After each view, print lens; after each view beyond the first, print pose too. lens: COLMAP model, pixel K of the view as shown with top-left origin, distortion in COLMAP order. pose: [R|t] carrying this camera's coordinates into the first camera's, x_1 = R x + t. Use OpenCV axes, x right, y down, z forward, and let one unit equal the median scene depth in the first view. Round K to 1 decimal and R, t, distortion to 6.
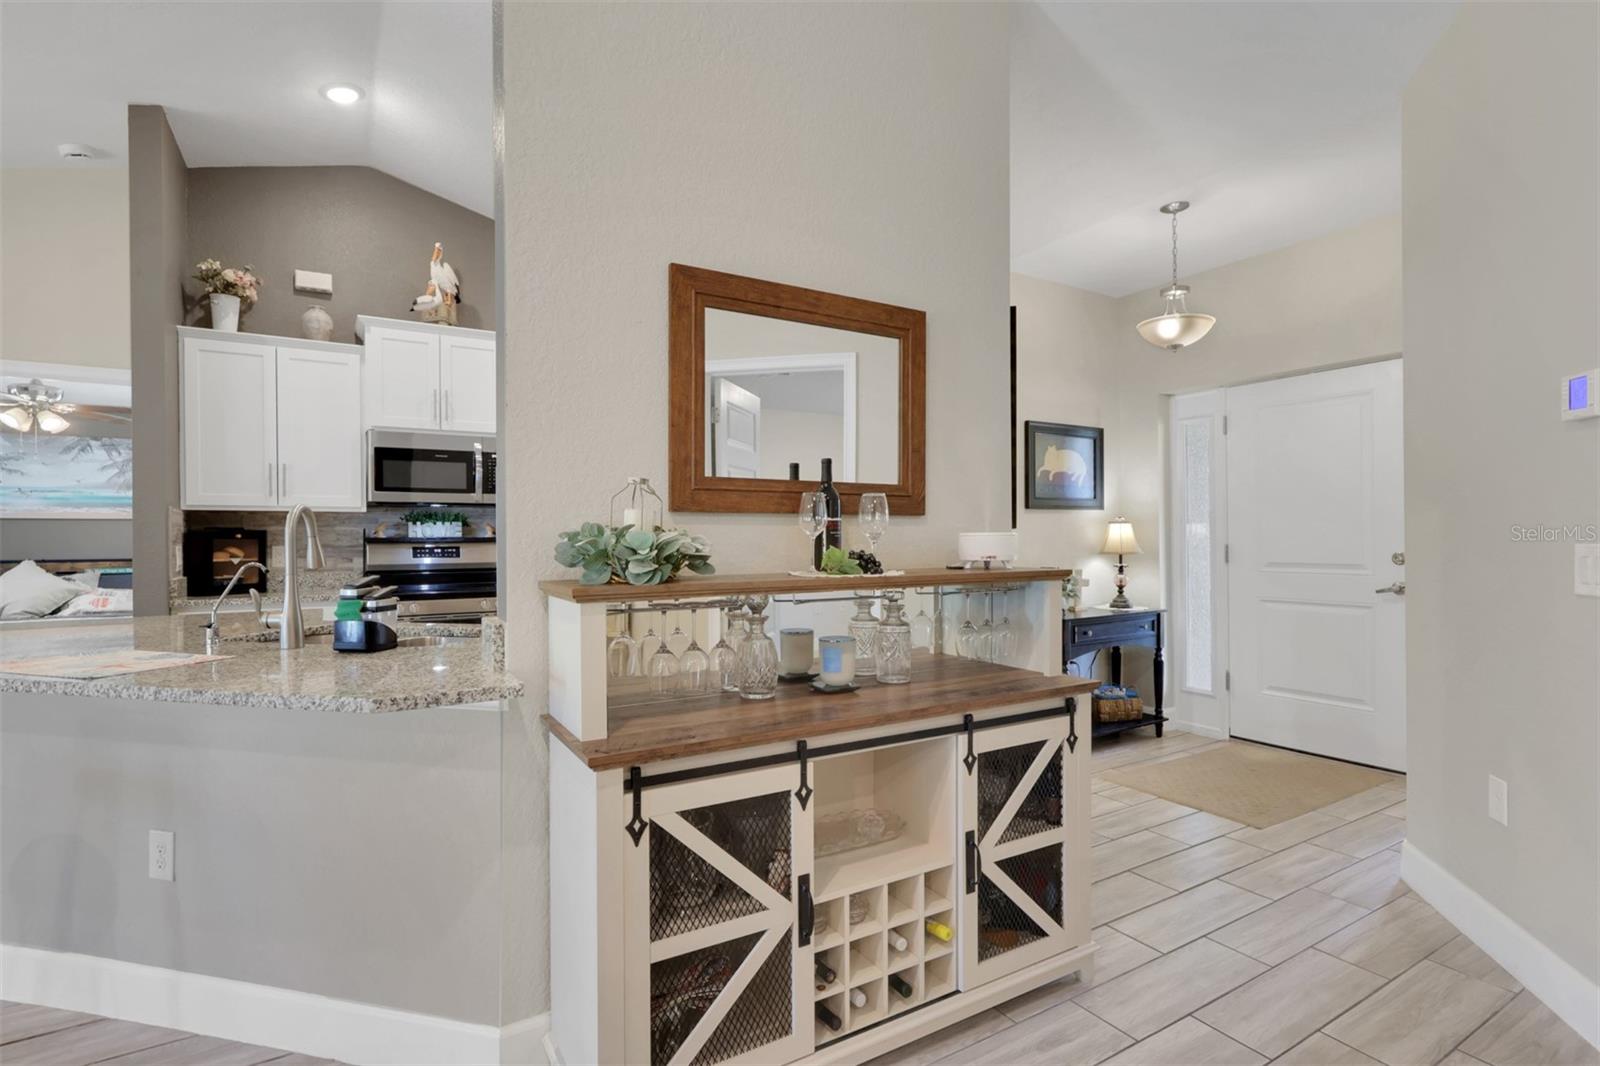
lens RADIAL K [[776.5, 0, 803.3], [0, 776.5, 533.2], [0, 0, 1]] dist [-0.001741, -0.000532]
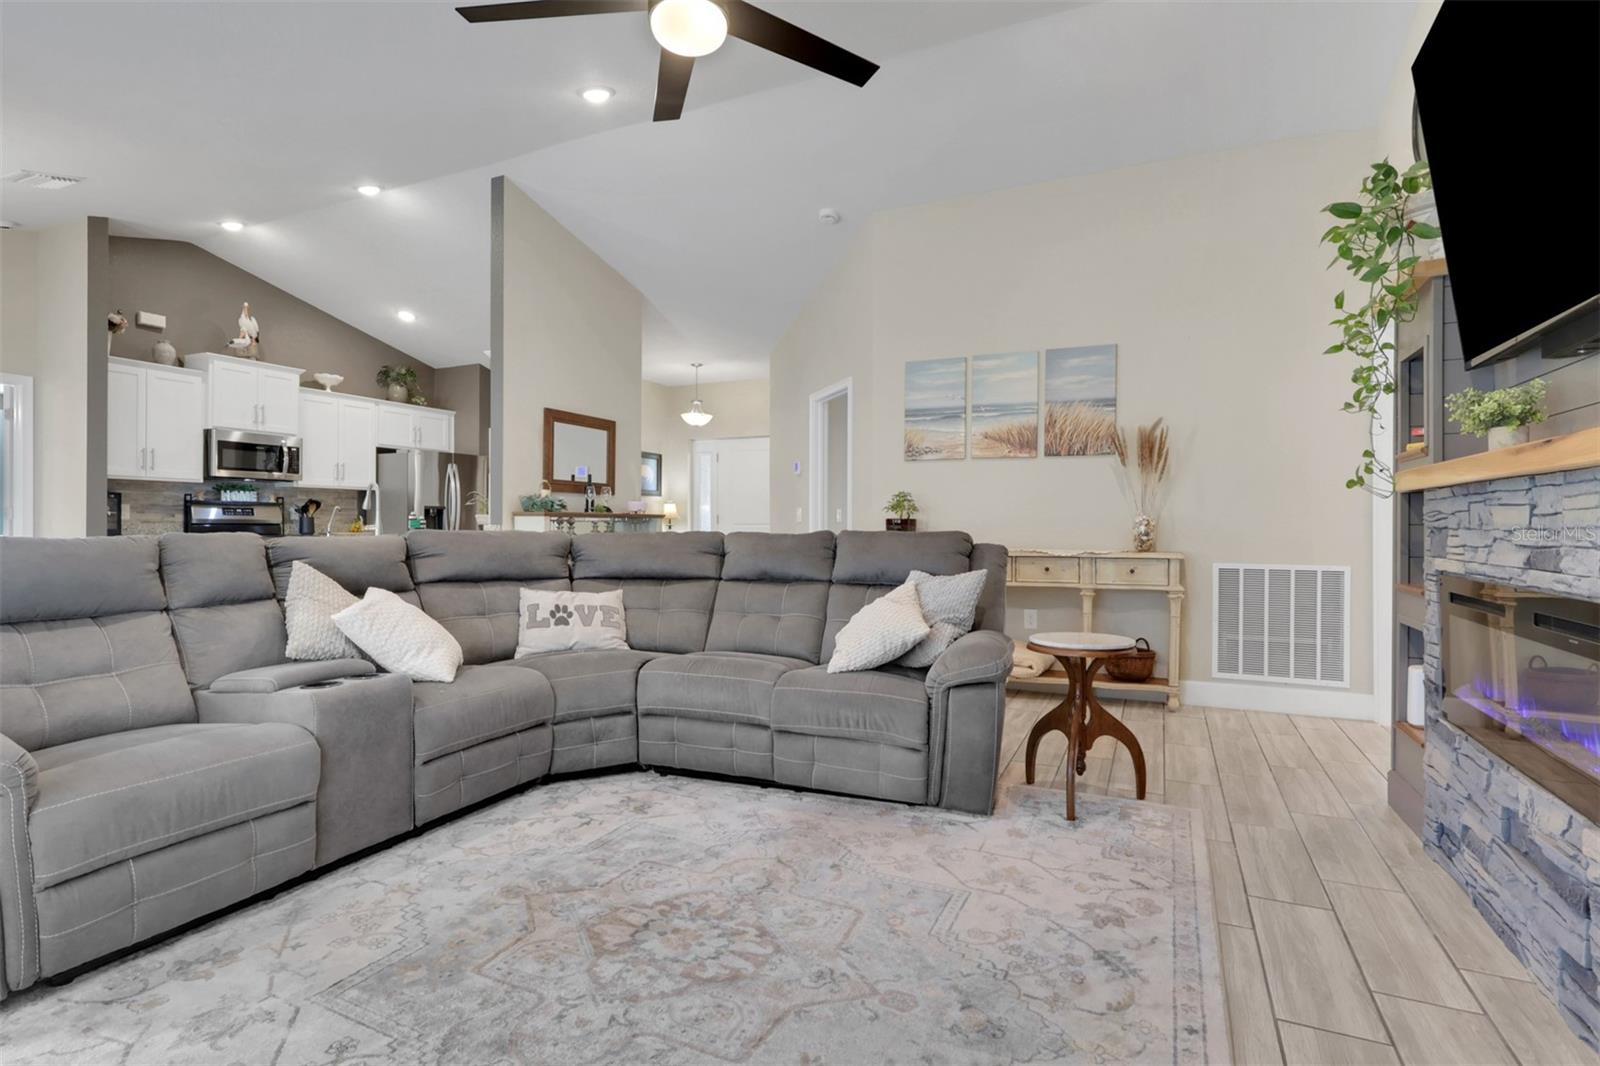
lens RADIAL K [[776.5, 0, 796.2], [0, 776.5, 536.4], [0, 0, 1]] dist [-0.001741, -0.000532]
pose [[0.834525, 0.001532, 0.550968, -0.433078], [-0.011781, 0.999817, 0.015063, 0.039546], [-0.550844, -0.019061, 0.834391, -0.871251]]
